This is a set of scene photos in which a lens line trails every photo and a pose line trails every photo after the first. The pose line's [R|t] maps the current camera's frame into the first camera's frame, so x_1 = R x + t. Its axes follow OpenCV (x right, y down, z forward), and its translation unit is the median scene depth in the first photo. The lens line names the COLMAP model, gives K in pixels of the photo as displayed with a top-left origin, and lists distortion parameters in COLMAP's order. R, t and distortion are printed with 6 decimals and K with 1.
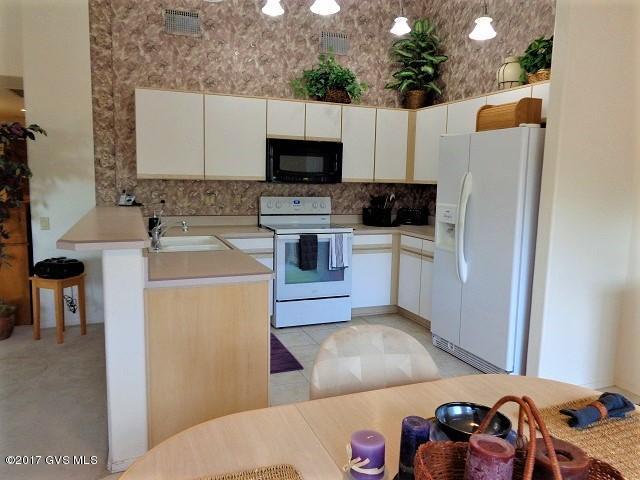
lens RADIAL K [[502.3, 0, 323.0], [0, 502.3, 240.8], [0, 0, 1]] dist [0.001469, 0.006715]
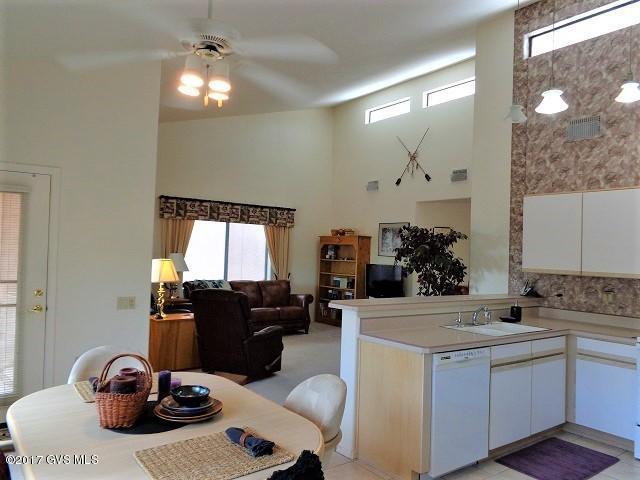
lens RADIAL K [[461.1, 0, 322.3], [0, 461.1, 242.1], [0, 0, 1]] dist [0.005005, 0.001155]
pose [[0.282656, -0.035393, -0.958568, 0.489578], [-0.158462, 0.983866, -0.083053, -0.028858], [0.946042, 0.175372, 0.272487, 0.251673]]
